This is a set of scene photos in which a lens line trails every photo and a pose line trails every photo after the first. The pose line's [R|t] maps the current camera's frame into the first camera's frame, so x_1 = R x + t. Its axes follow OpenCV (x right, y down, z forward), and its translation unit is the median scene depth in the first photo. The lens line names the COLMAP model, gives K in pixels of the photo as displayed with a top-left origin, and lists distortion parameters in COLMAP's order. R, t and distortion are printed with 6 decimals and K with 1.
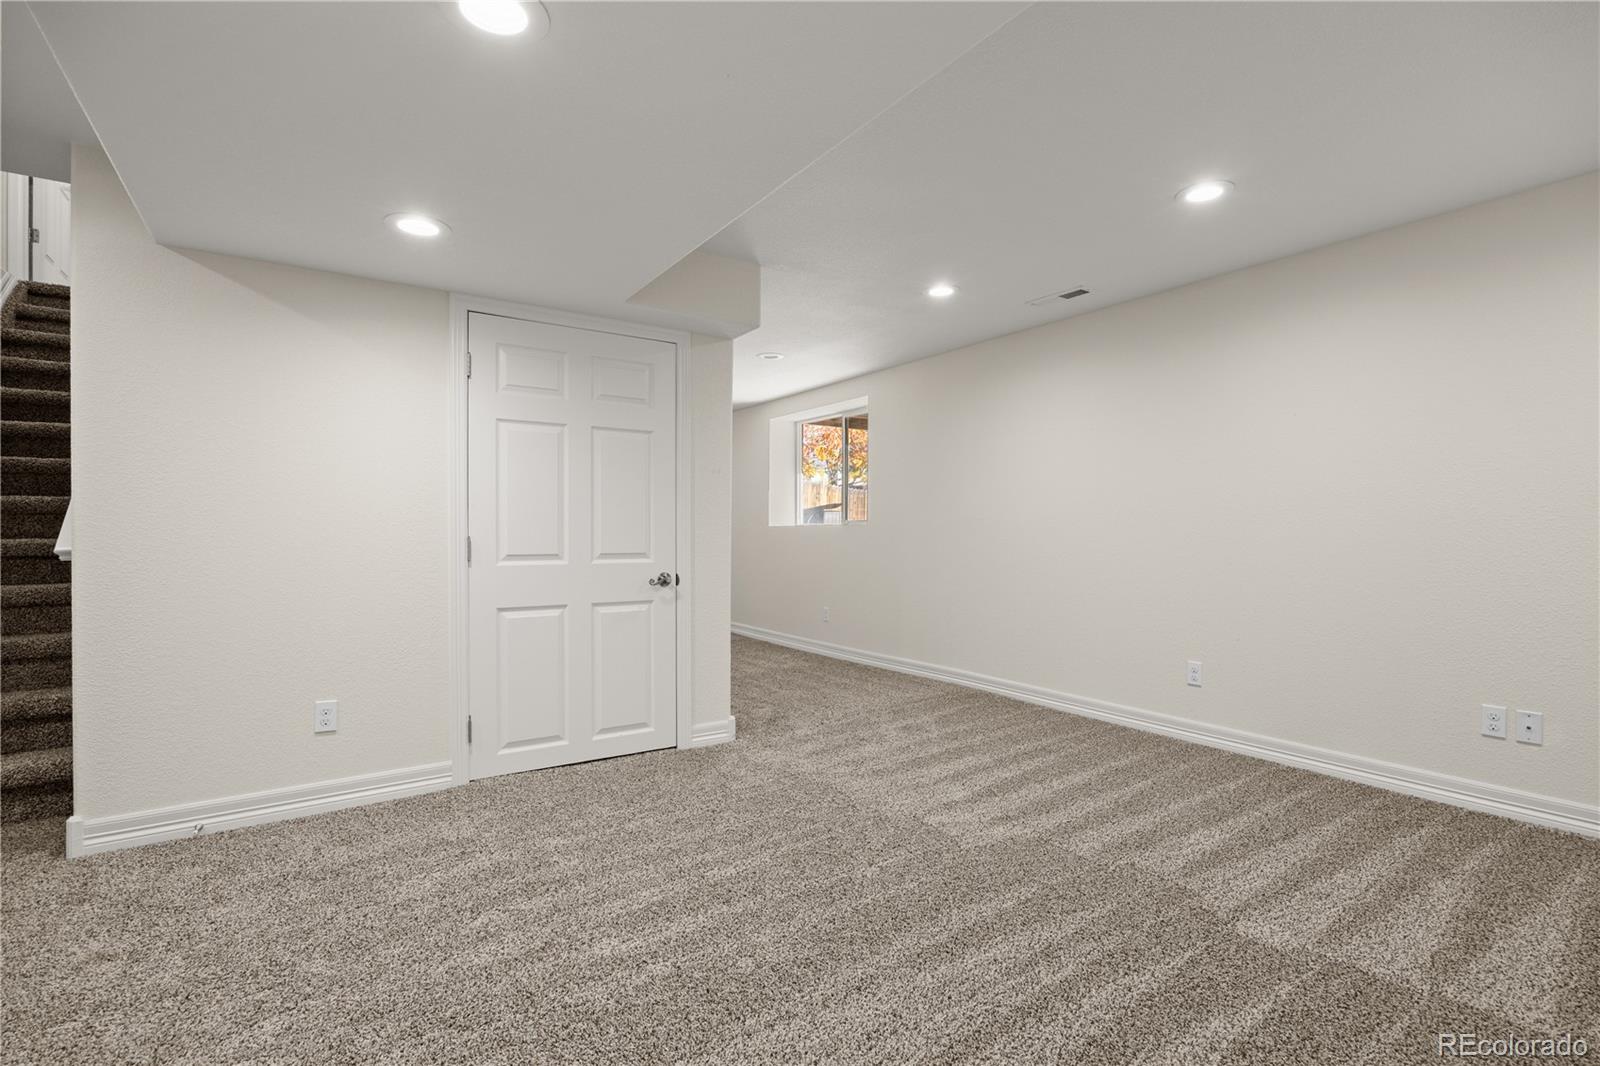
lens RADIAL K [[713.9, 0, 794.1], [0, 713.9, 530.2], [0, 0, 1]] dist [-0.010081, -0.000073]
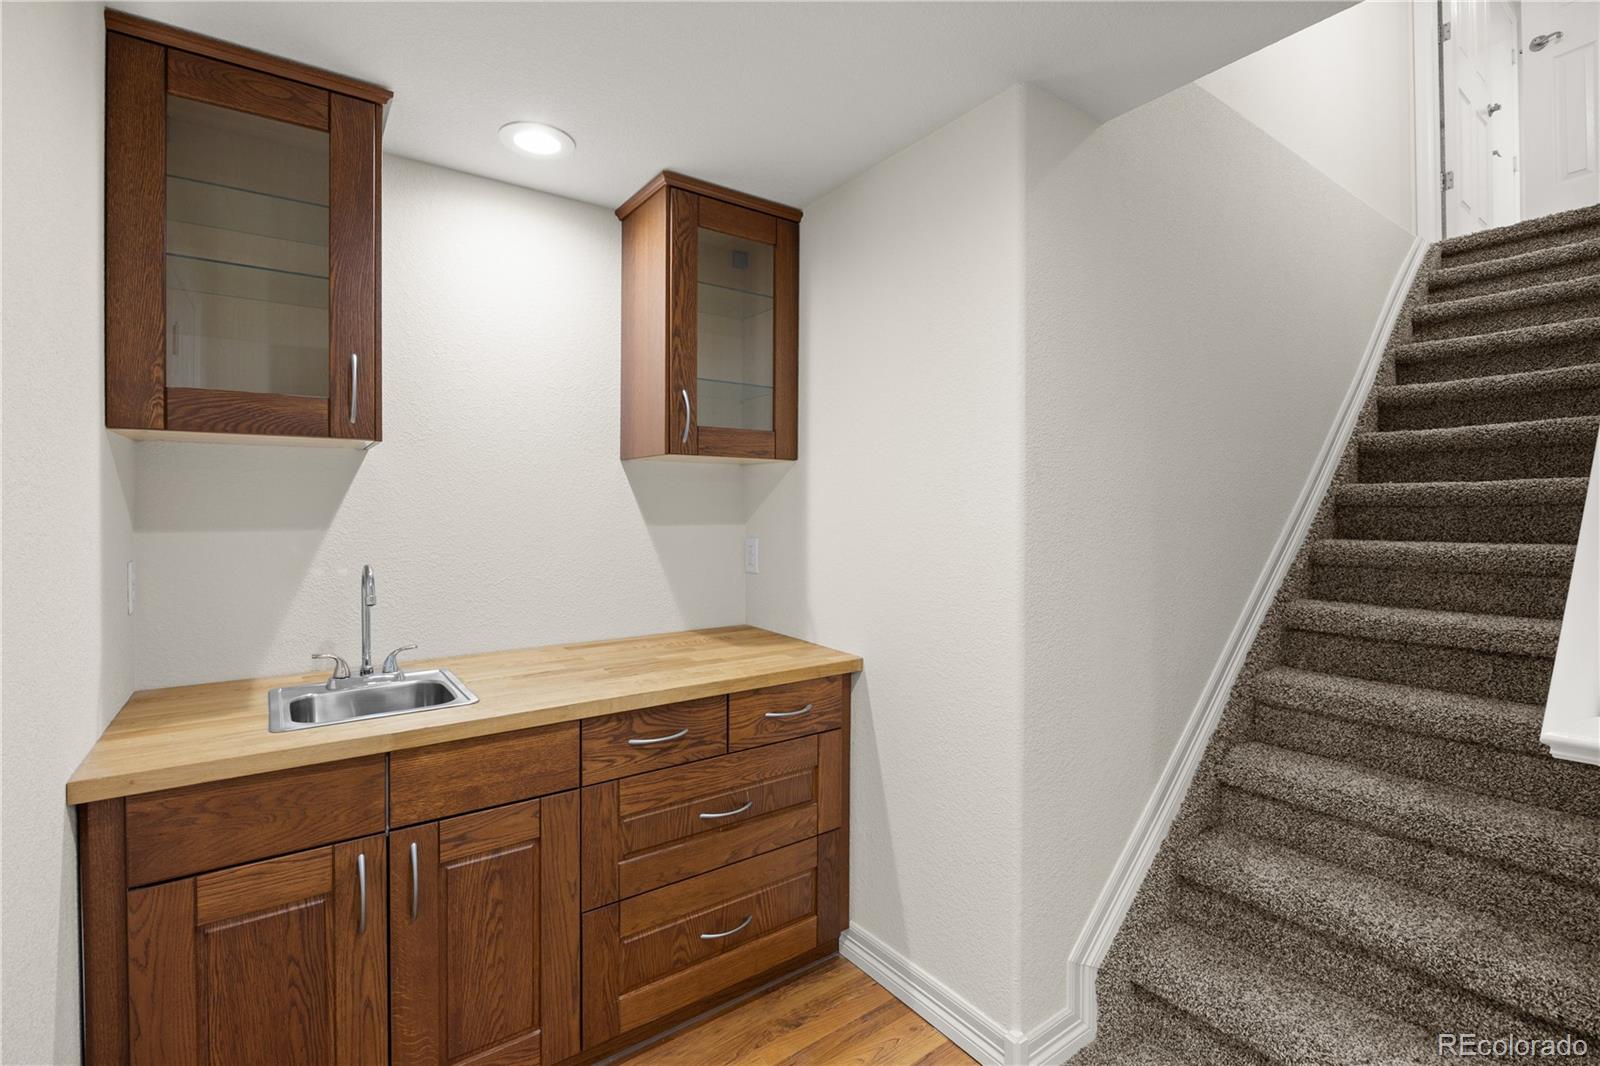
lens RADIAL K [[713.9, 0, 797.8], [0, 713.9, 513.8], [0, 0, 1]] dist [-0.010081, -0.000073]
pose [[0.017640, 0.000766, -0.999844, -0.347989], [0.001710, 0.999998, 0.000796, -0.061082], [0.999843, -0.001724, 0.017638, 0.300233]]
